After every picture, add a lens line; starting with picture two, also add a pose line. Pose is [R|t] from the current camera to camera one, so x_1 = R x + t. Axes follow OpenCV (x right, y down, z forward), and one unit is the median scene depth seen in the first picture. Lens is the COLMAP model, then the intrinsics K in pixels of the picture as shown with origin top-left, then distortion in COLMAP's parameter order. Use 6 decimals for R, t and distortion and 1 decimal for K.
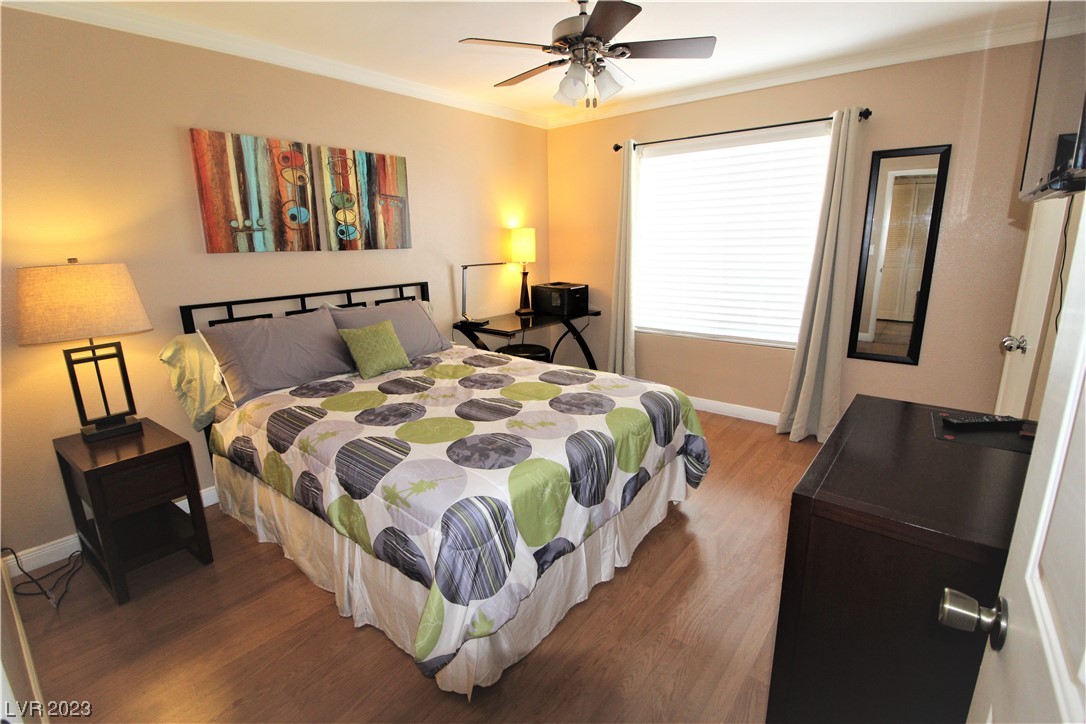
lens RADIAL K [[504.2, 0, 542.0], [0, 504.2, 356.9], [0, 0, 1]] dist [-0.000068, -0.013277]
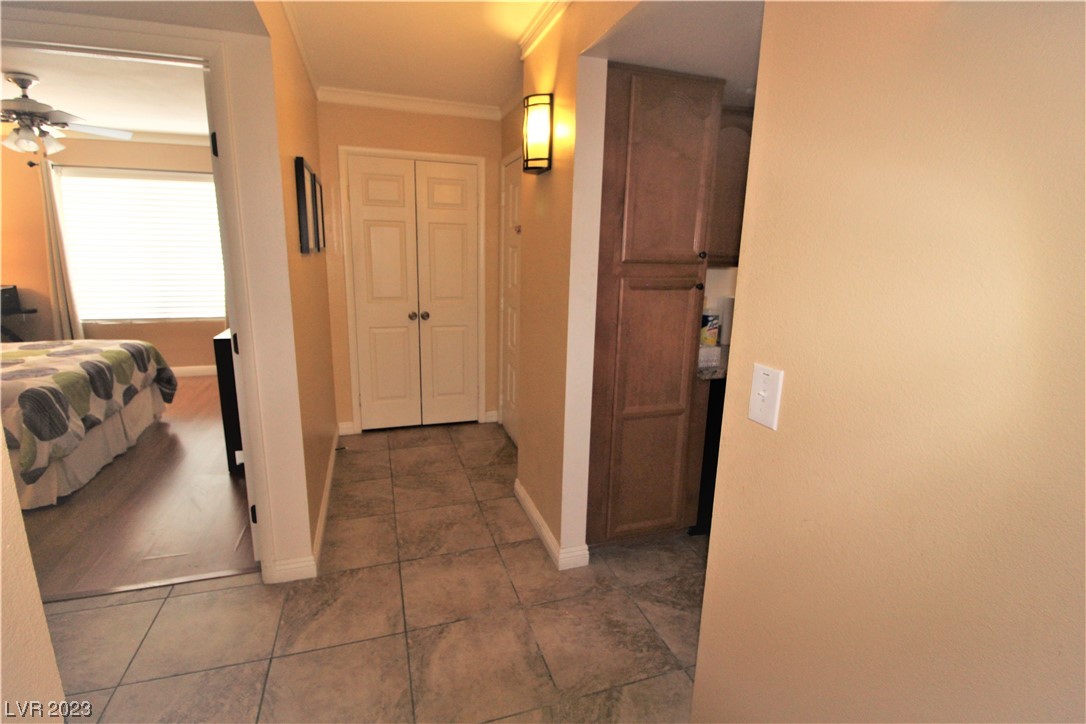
lens RADIAL K [[504.2, 0, 542.0], [0, 504.2, 356.9], [0, 0, 1]] dist [-0.000068, -0.013277]
pose [[0.538328, -0.147969, 0.829644, -0.410465], [0.158084, 0.984720, 0.073052, 0.215178], [-0.827776, 0.091828, 0.553493, -0.991609]]
